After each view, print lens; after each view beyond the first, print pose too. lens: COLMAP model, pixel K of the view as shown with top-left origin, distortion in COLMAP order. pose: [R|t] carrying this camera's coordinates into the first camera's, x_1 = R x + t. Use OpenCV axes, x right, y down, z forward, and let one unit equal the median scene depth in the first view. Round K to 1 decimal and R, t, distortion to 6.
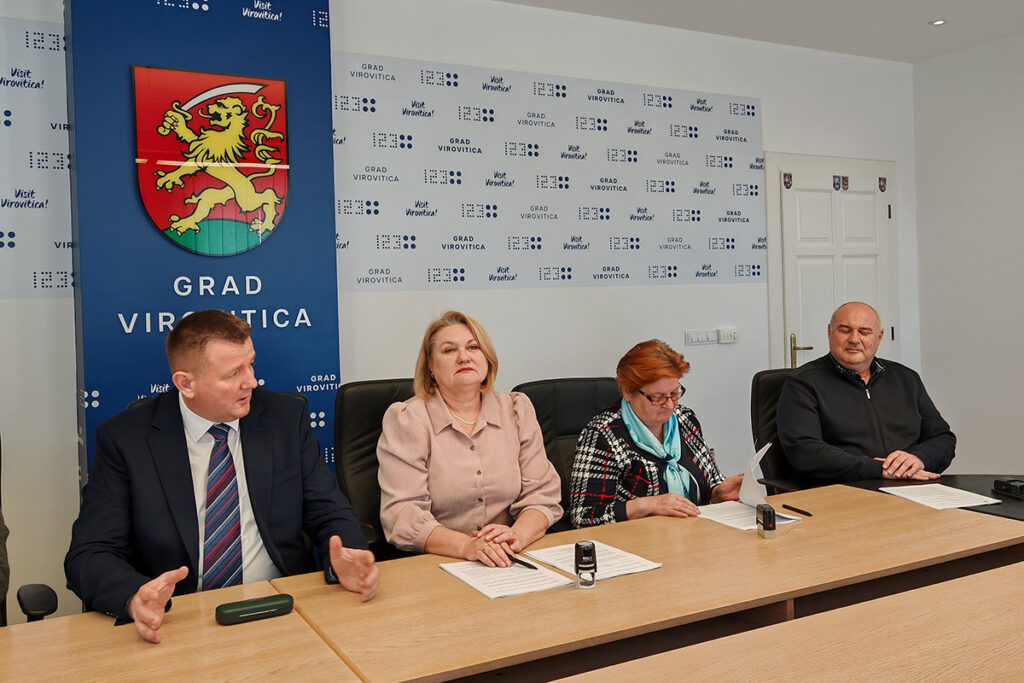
lens RADIAL K [[841.1, 0, 480.3], [0, 841.1, 310.8], [0, 0, 1]] dist [-0.060164, 0.215022]
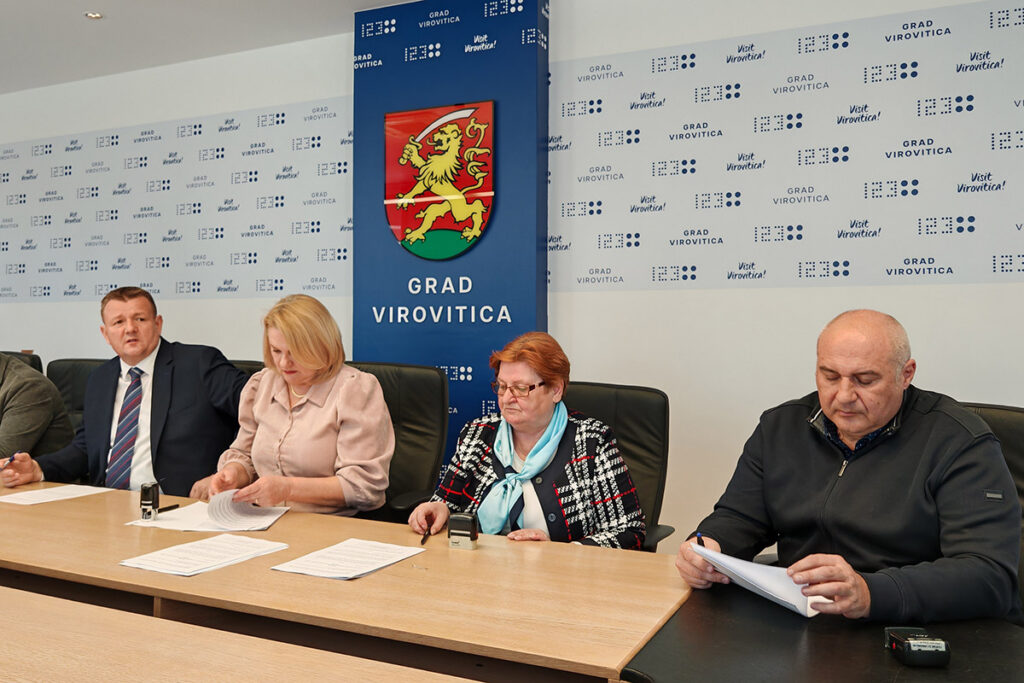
lens RADIAL K [[831.0, 0, 490.7], [0, 831.0, 312.3], [0, 0, 1]] dist [-0.044322, 0.000614]
pose [[0.631006, 0.030294, -0.775186, 0.647921], [-0.015343, 0.999529, 0.026572, -0.024165], [0.775626, -0.004873, 0.631174, 0.312204]]
